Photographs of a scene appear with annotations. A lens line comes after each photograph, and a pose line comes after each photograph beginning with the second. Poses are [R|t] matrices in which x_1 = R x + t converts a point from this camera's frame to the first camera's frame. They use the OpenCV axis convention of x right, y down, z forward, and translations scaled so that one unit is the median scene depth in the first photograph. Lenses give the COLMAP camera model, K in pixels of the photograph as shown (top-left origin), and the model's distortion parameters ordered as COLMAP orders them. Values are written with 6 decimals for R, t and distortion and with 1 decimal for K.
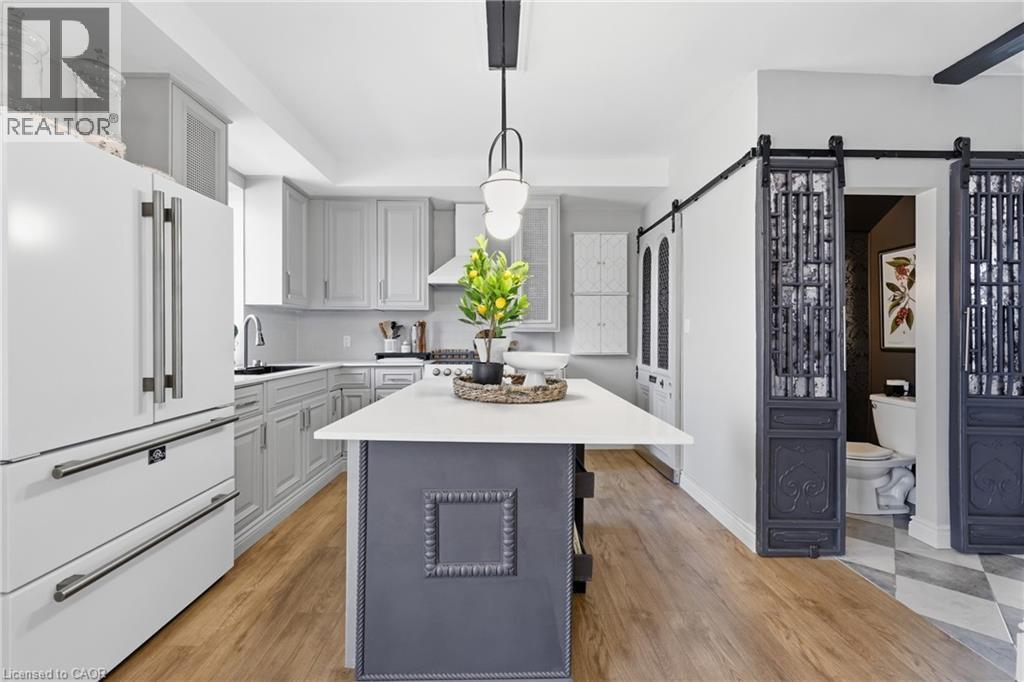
lens RADIAL K [[414.1, 0, 506.0], [0, 414.1, 334.8], [0, 0, 1]] dist [-0.003706, 0.000907]
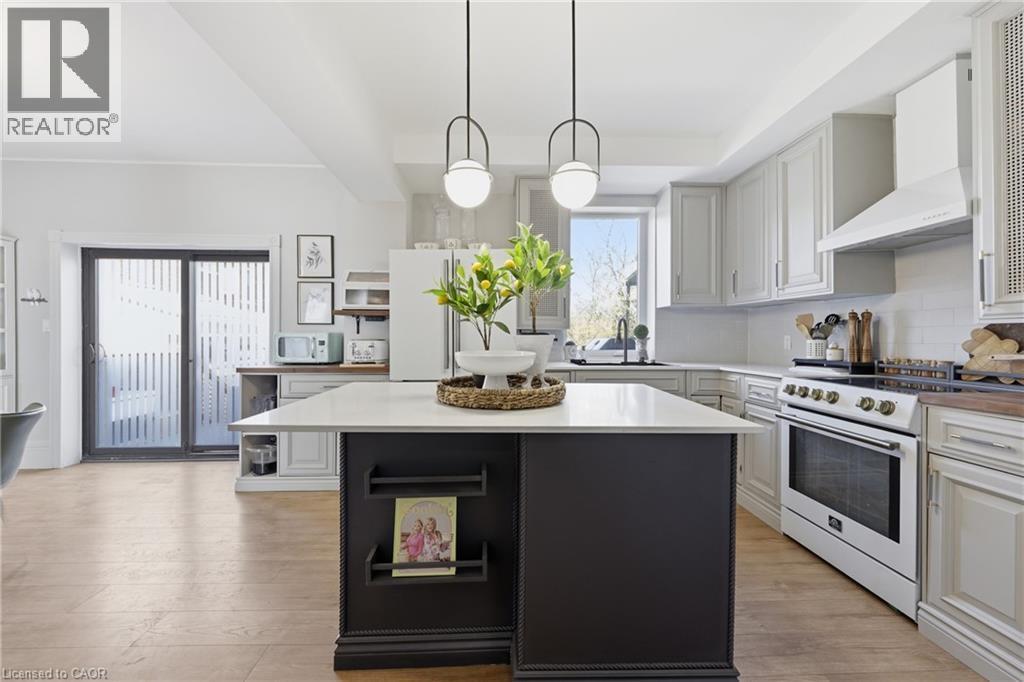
lens RADIAL K [[414.1, 0, 507.7], [0, 414.1, 339.8], [0, 0, 1]] dist [-0.003706, 0.000907]
pose [[0.027550, 0.006149, -0.999602, 0.433307], [-0.002311, 0.999979, 0.006088, 0.007655], [0.999618, 0.002143, 0.027564, 0.491299]]
